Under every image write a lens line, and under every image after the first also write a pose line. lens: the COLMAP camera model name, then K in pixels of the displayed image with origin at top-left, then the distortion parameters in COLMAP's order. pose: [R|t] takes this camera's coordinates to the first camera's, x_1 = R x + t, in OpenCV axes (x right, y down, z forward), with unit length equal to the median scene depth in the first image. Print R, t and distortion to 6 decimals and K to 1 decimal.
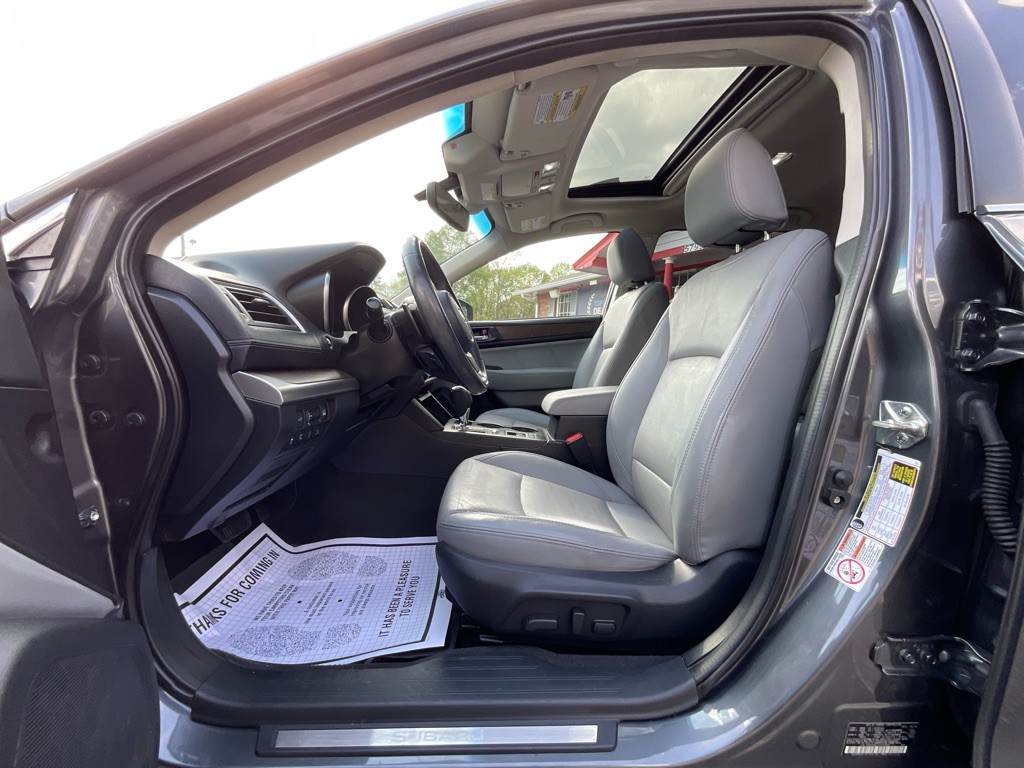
lens RADIAL K [[836.2, 0, 510.0], [0, 836.2, 365.6], [0, 0, 1]] dist [0.007690, -0.019590]
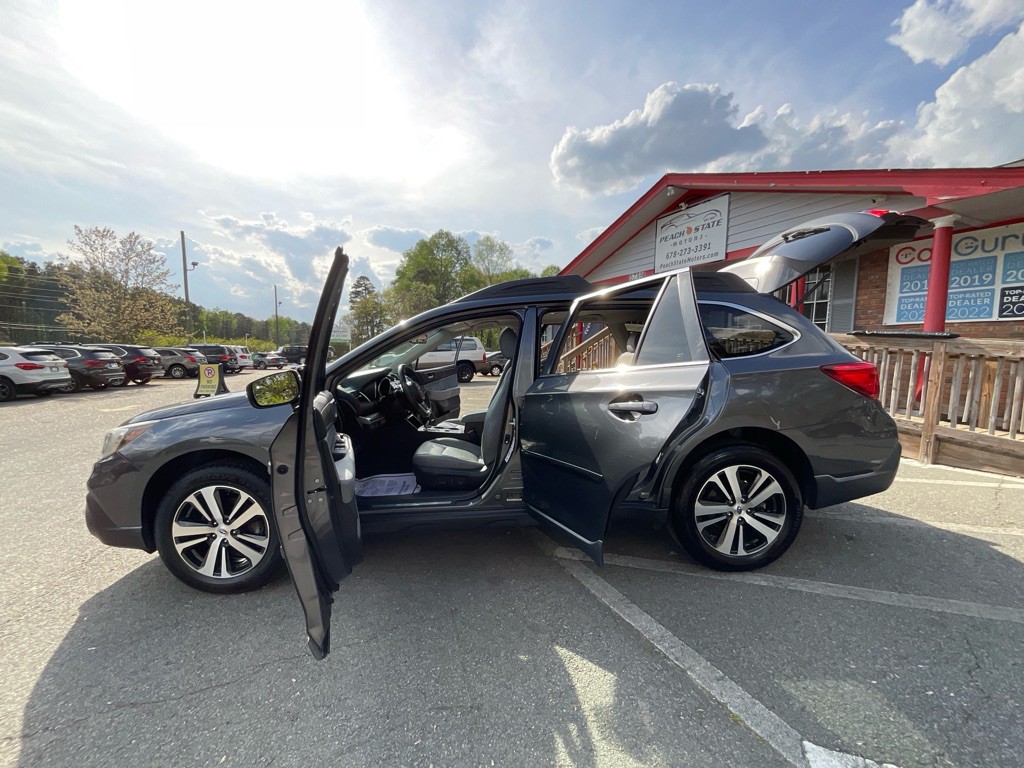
lens RADIAL K [[836.2, 0, 510.0], [0, 836.2, 365.6], [0, 0, 1]] dist [0.007690, -0.019590]
pose [[0.999093, -0.042340, 0.004627, 0.185132], [0.042356, 0.999096, -0.003519, -0.090368], [-0.004473, 0.003712, 0.999983, -1.432681]]
